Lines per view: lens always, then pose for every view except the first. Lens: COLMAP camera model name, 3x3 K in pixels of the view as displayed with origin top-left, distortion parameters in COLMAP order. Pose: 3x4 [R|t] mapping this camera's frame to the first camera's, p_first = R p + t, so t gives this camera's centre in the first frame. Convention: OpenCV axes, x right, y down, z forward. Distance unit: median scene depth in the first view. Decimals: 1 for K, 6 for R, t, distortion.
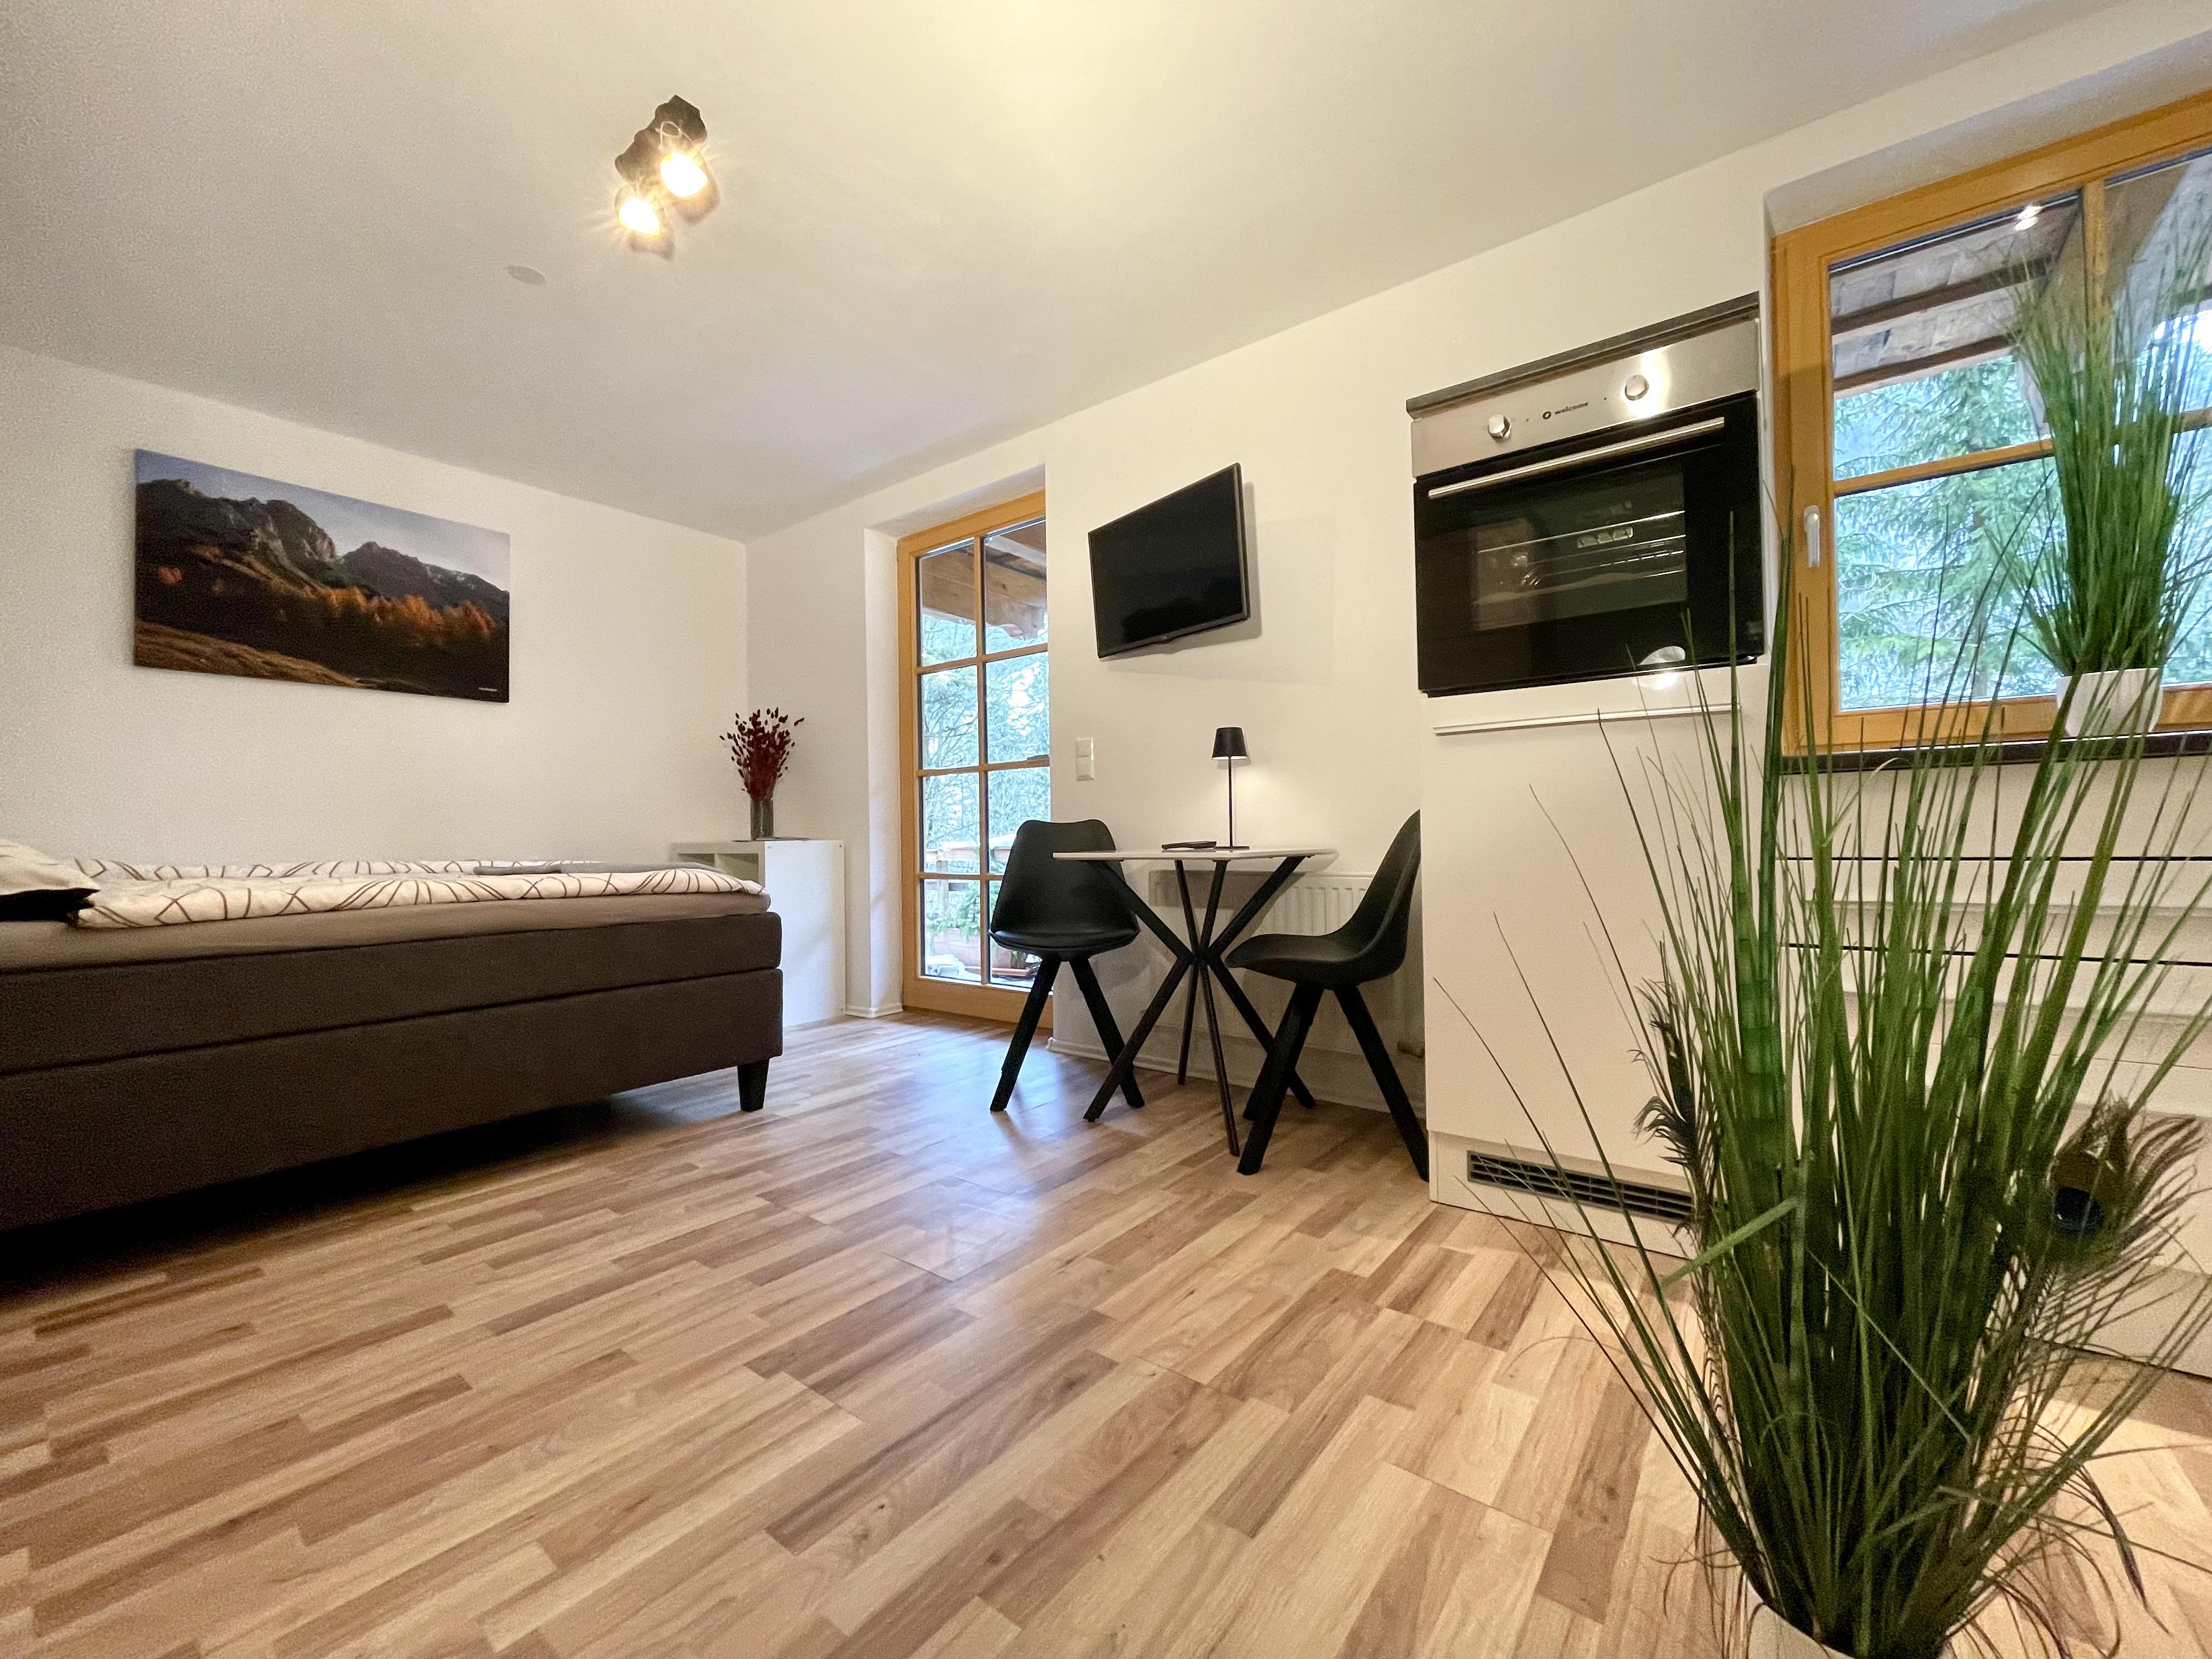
lens RADIAL K [[887.4, 0, 1101.0], [0, 887.4, 830.3], [0, 0, 1]] dist [-0.003582, 0.000617]
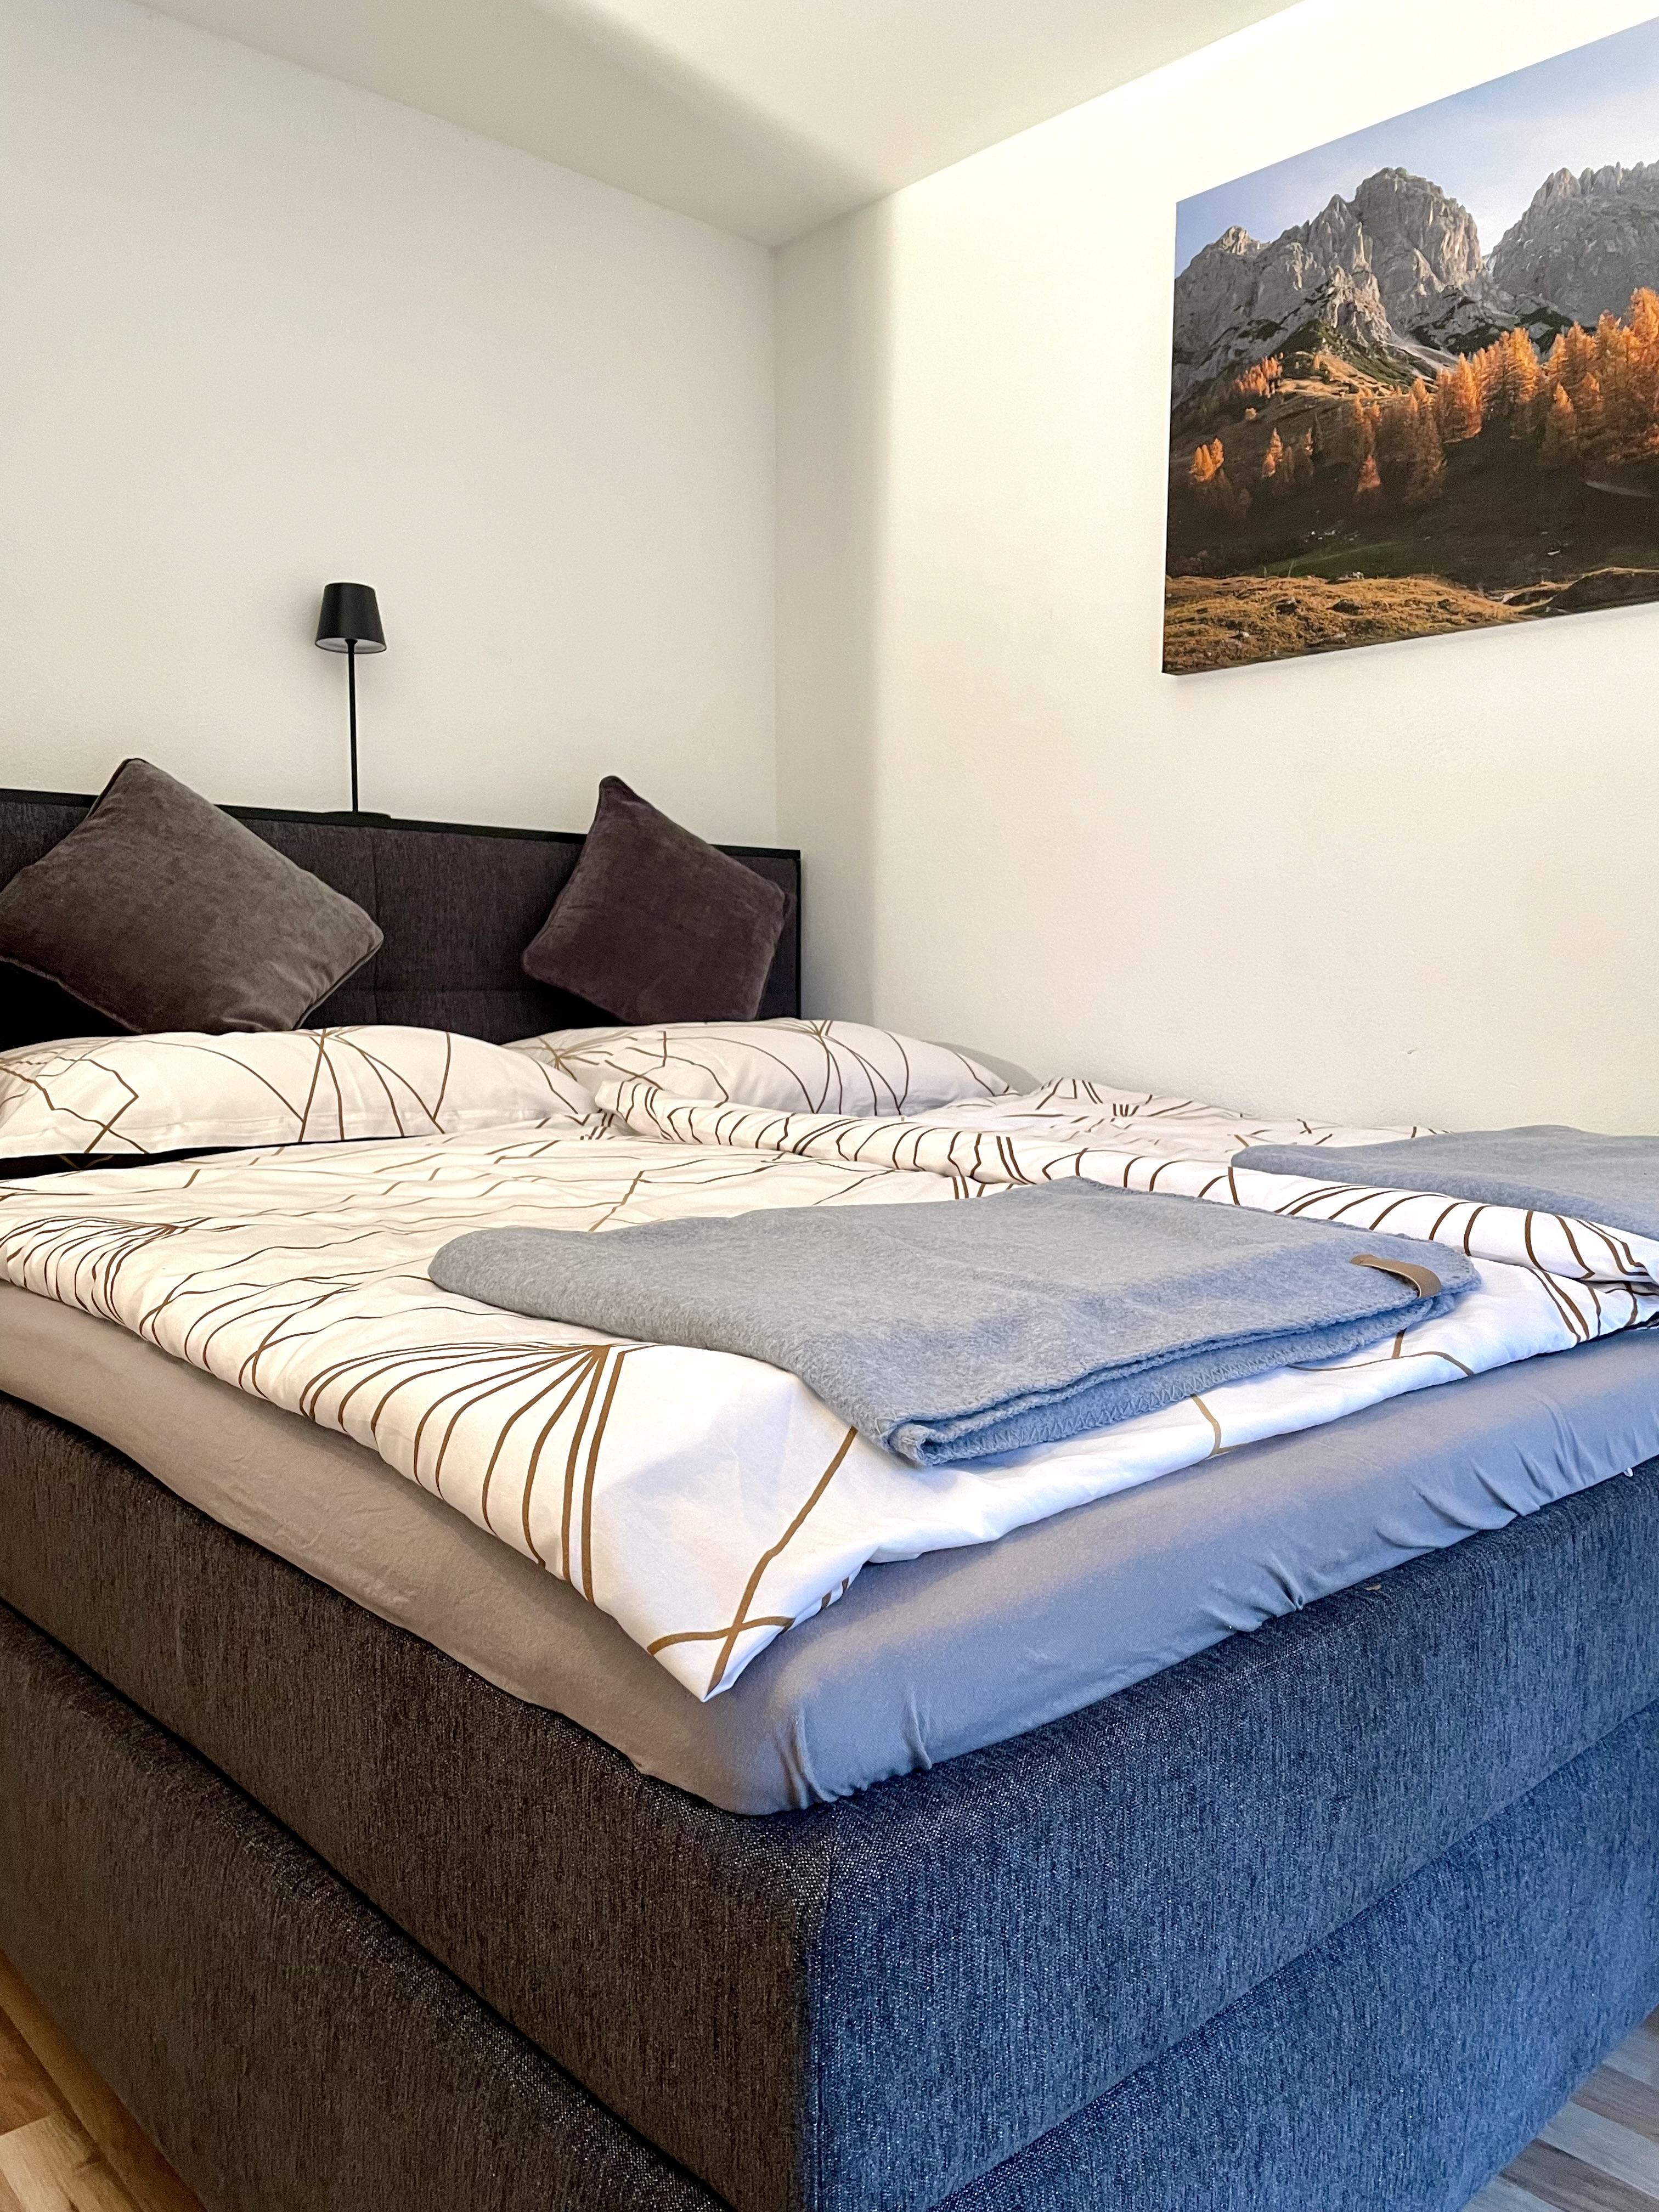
lens RADIAL K [[1673.1, 0, 807.5], [0, 1673.1, 1100.6], [0, 0, 1]] dist [0.076015, -0.103516]
pose [[-0.156562, 0.081633, -0.984289, -0.118907], [0.002370, 0.996607, 0.082278, -0.027385], [0.987665, 0.010549, -0.156224, 0.875647]]
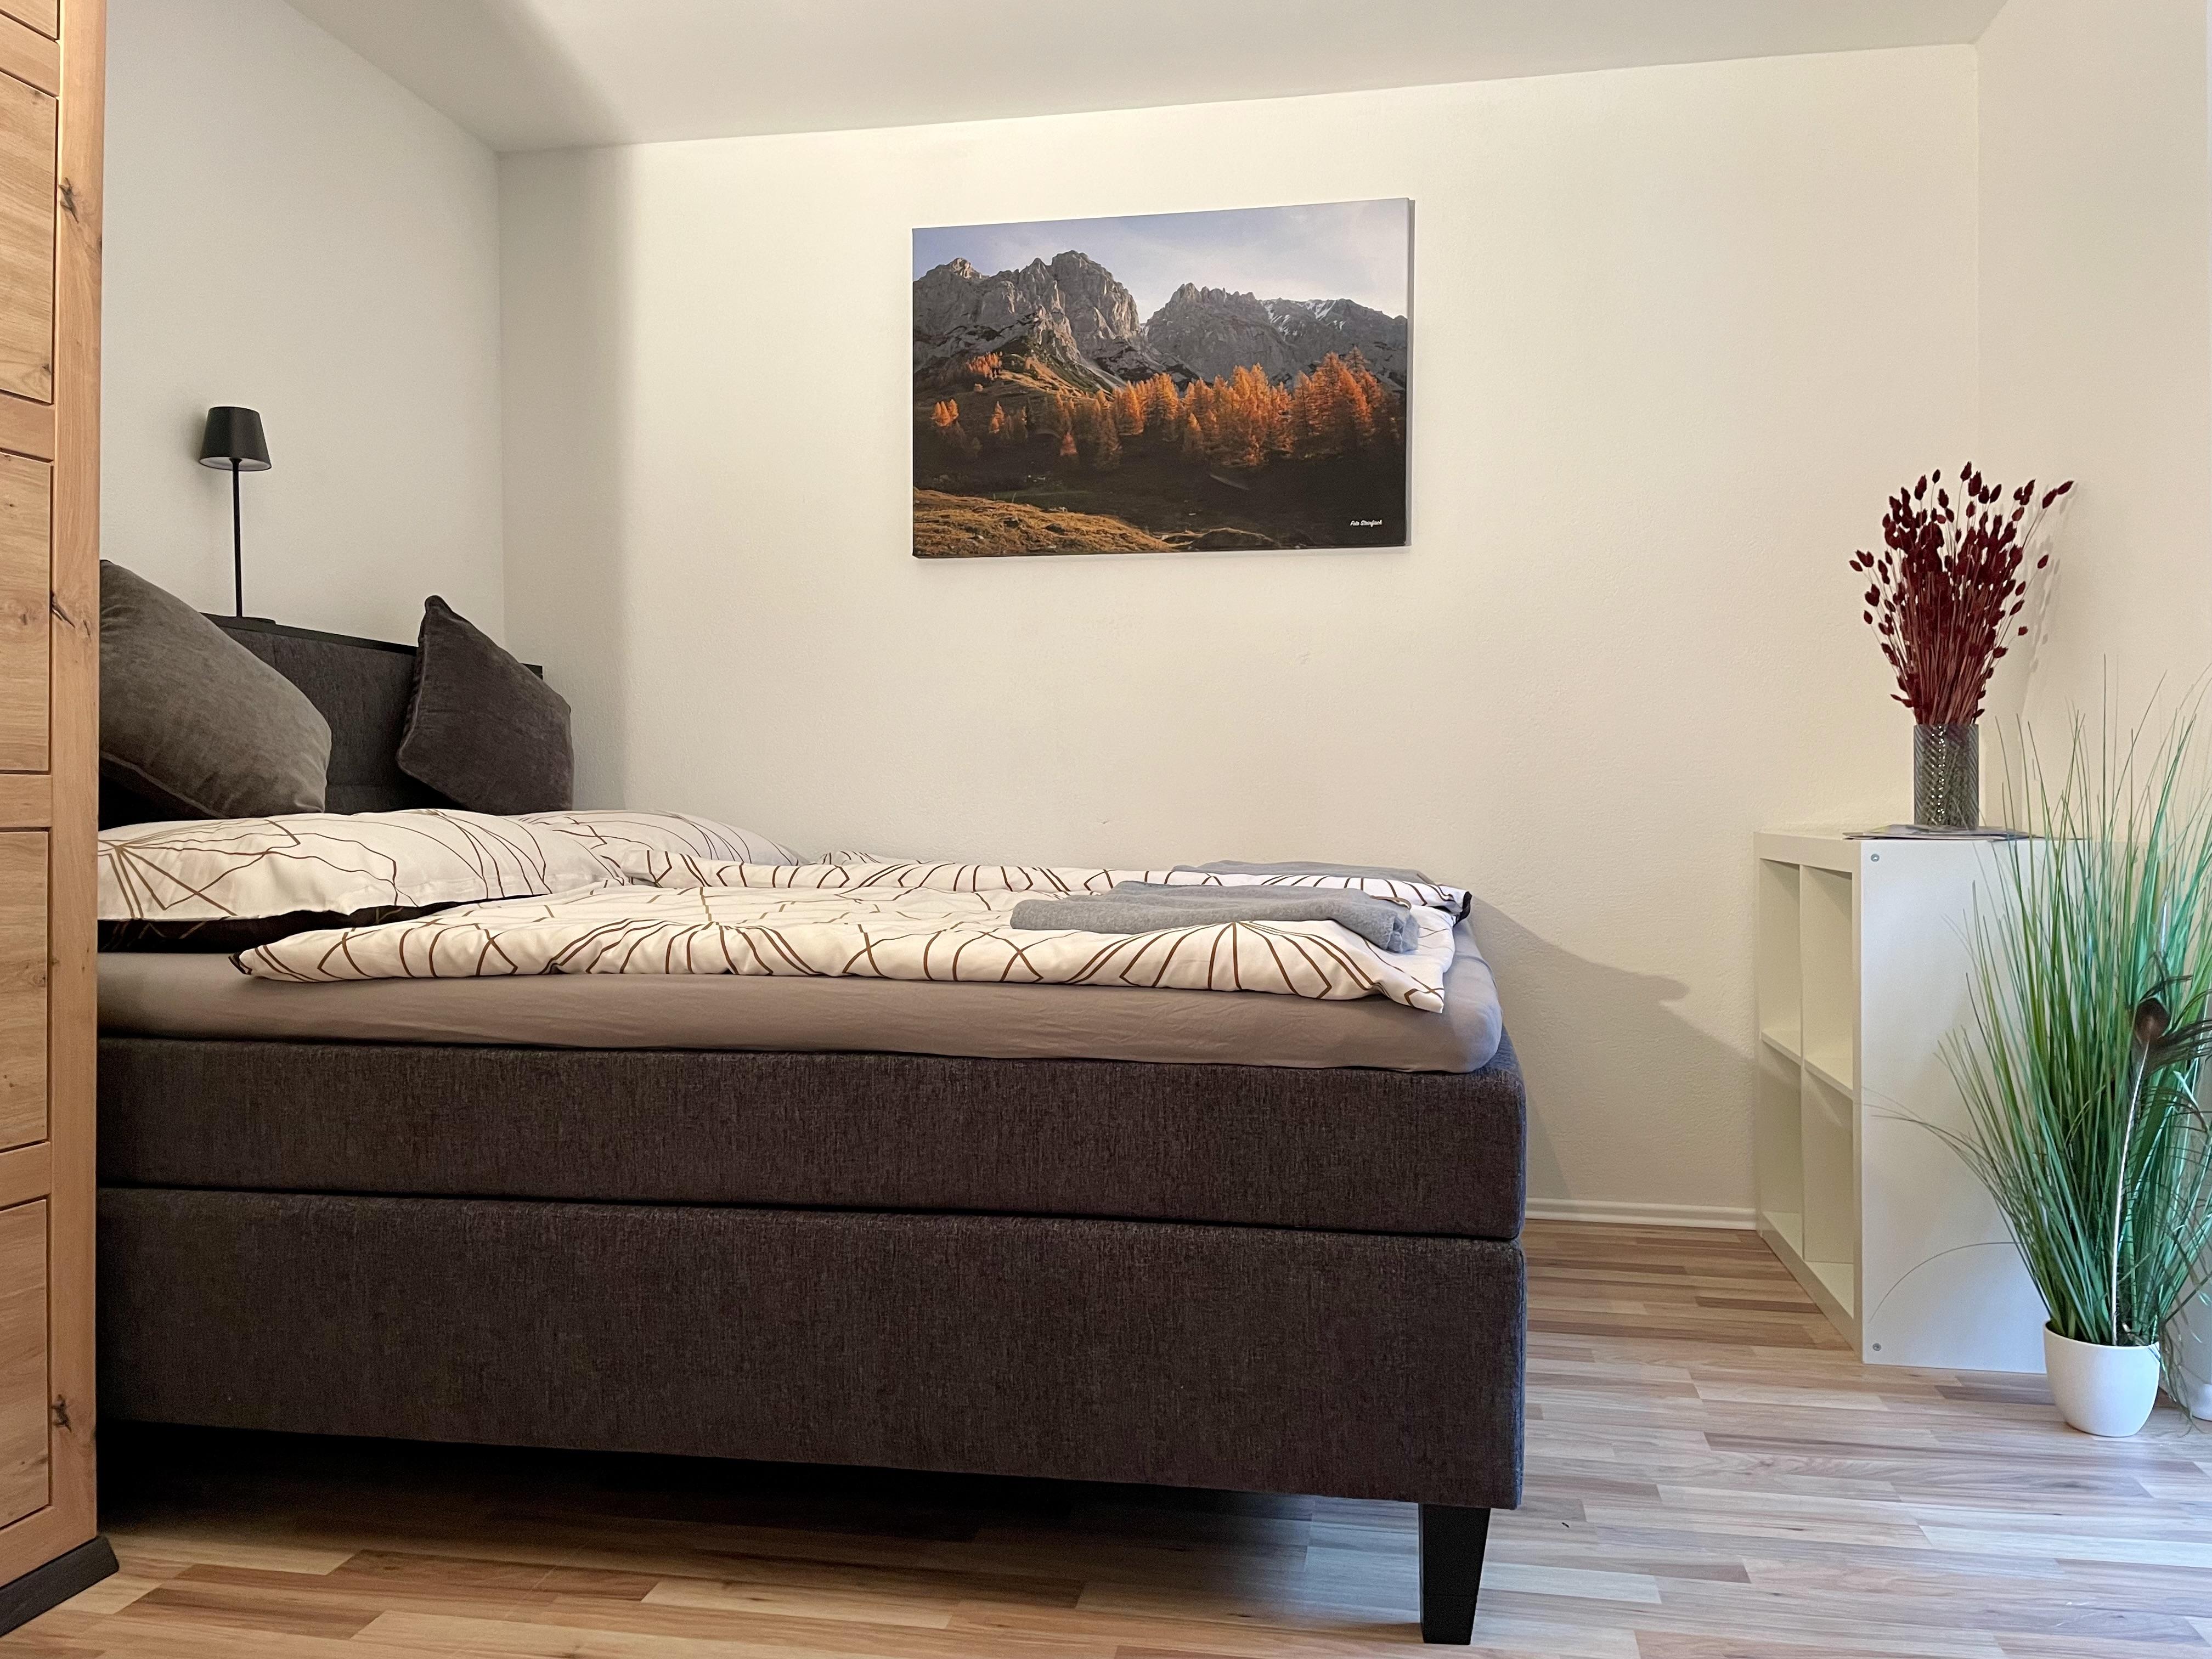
lens RADIAL K [[1673.1, 0, 1099.9], [0, 1673.1, 815.6], [0, 0, 1]] dist [0.076015, -0.103516]
pose [[0.468241, 0.015555, -0.883464, 0.097974], [0.001609, 0.999828, 0.018457, -0.012150], [0.883599, -0.010064, 0.468136, 0.482139]]
